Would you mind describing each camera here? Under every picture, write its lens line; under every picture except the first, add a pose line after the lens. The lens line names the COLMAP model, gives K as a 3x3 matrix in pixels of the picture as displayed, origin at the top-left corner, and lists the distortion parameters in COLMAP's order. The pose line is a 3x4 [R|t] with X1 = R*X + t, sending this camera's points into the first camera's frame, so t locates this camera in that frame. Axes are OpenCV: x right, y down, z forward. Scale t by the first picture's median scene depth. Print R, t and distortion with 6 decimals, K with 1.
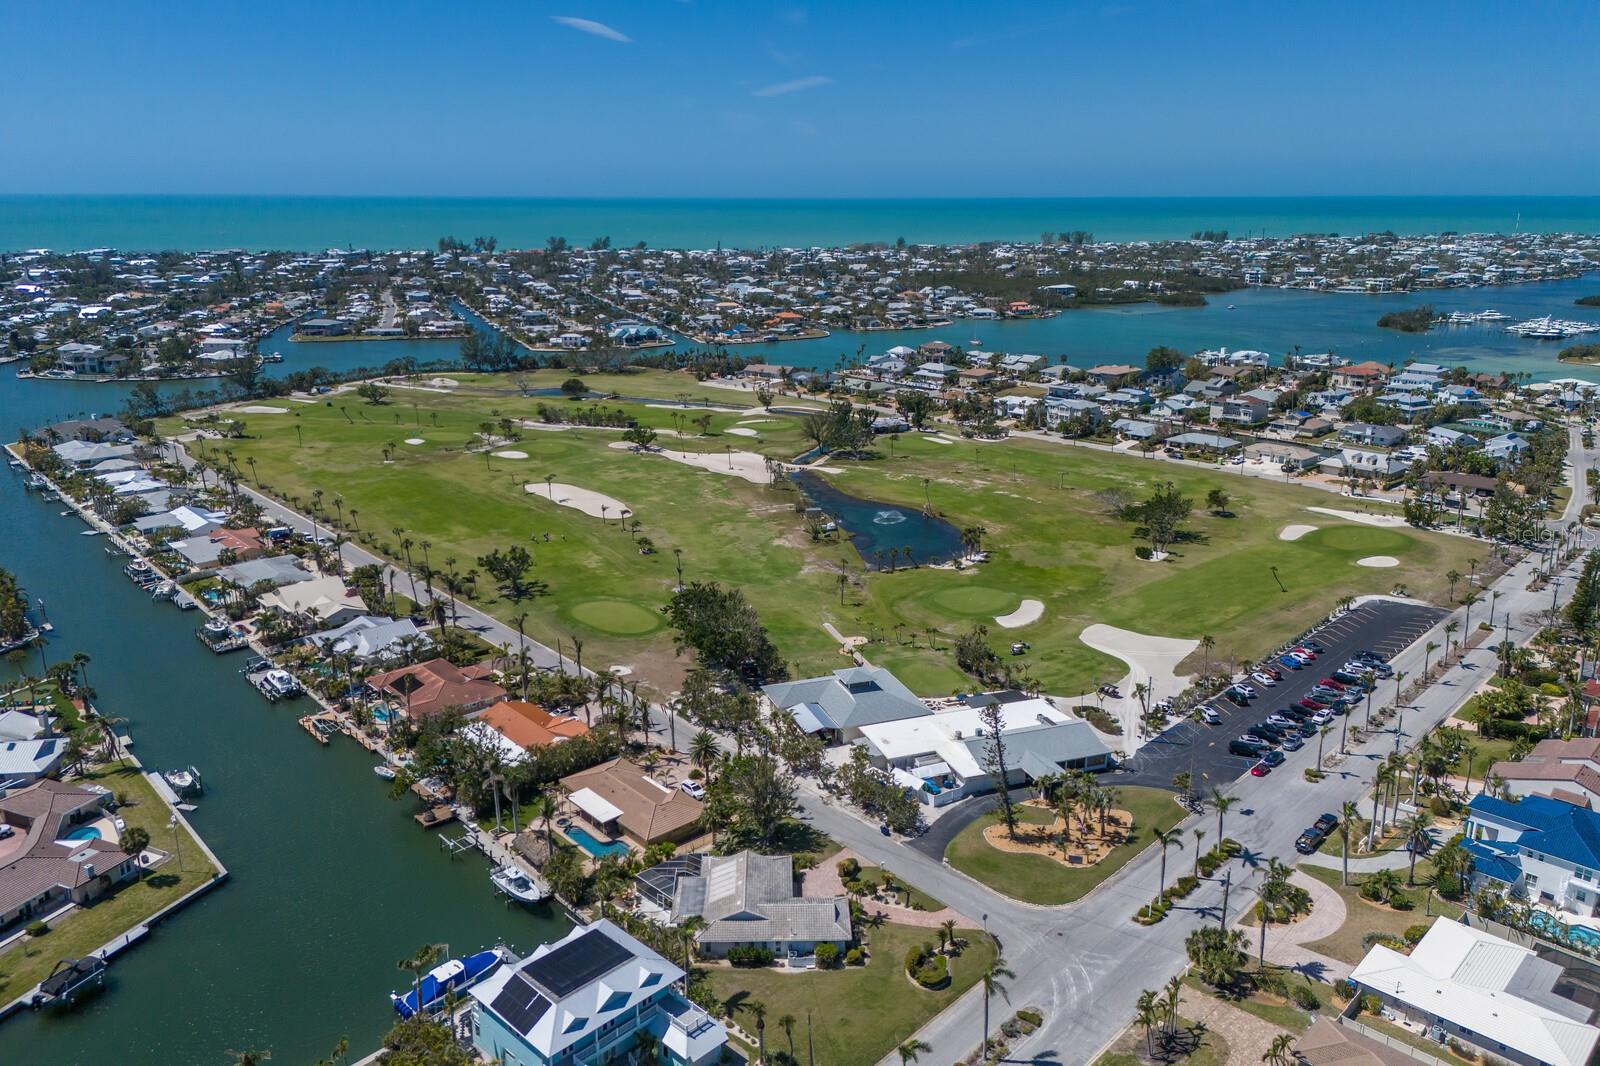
lens RADIAL K [[1166.4, 0, 790.5], [0, 1166.4, 543.4], [0, 0, 1]] dist [0.102175, -0.125406]
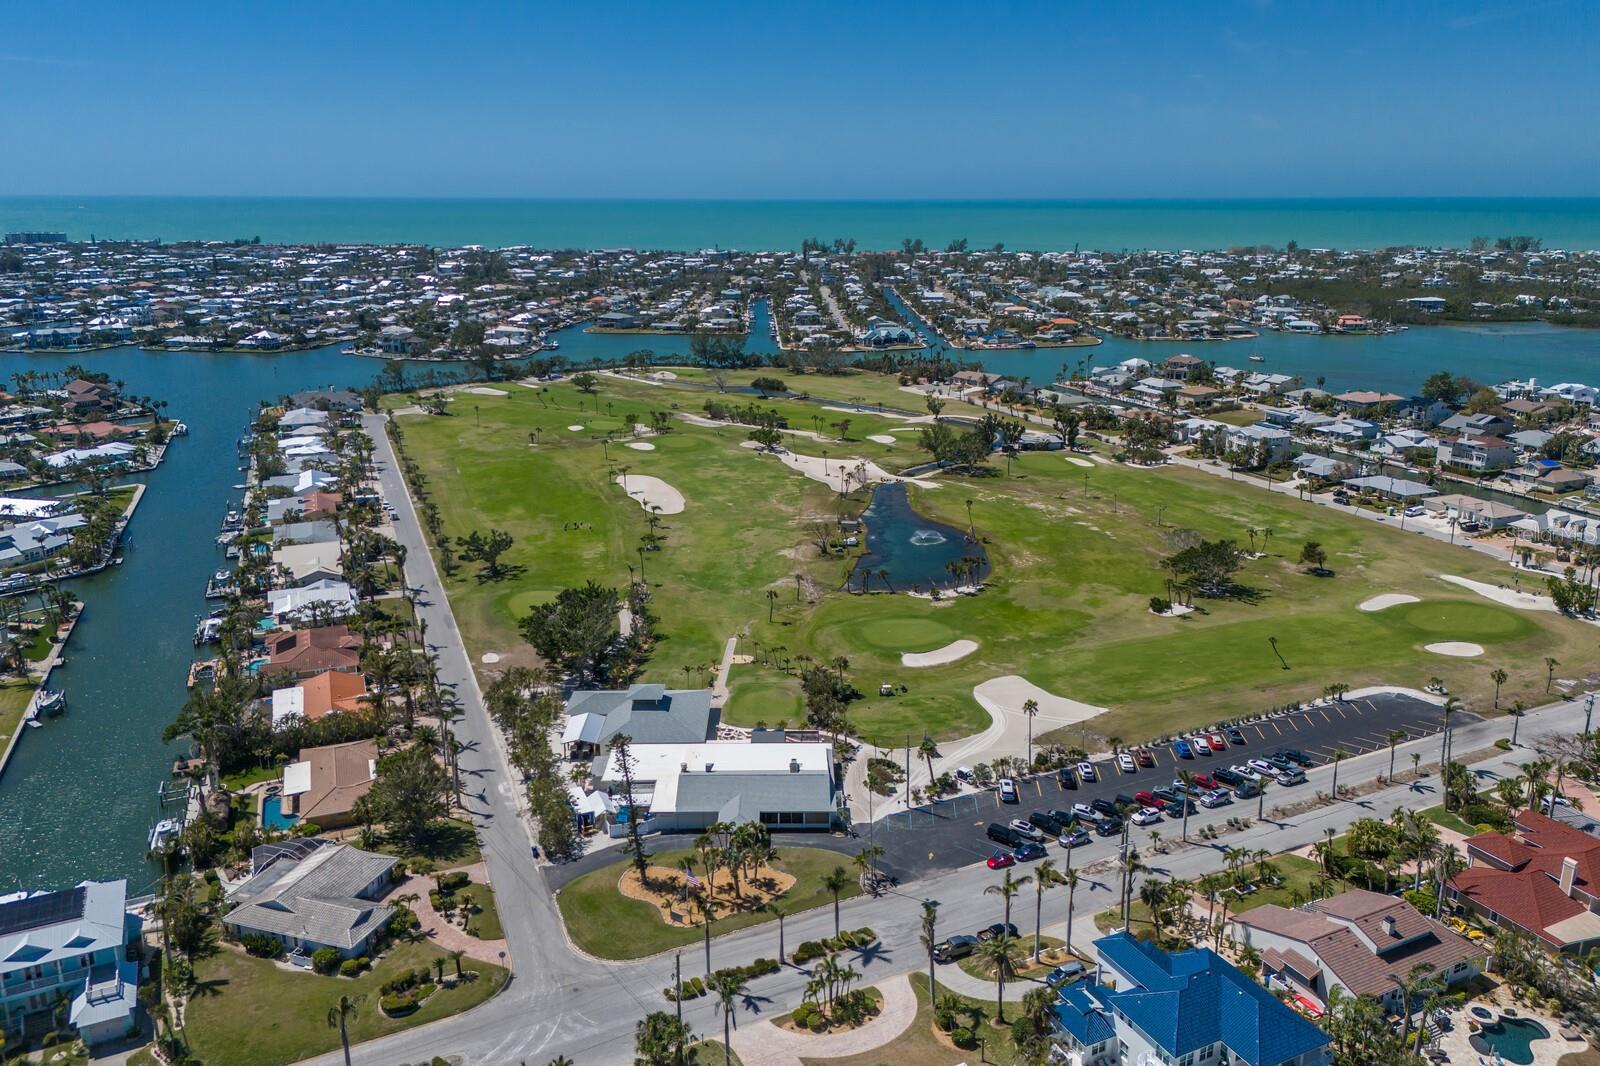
lens RADIAL K [[1166.4, 0, 790.5], [0, 1166.4, 543.4], [0, 0, 1]] dist [0.102175, -0.125406]
pose [[0.941214, 0.096117, -0.323848, 0.259565], [-0.096637, 0.995214, 0.014515, -0.019284], [0.323693, 0.017634, 0.945998, 0.067010]]
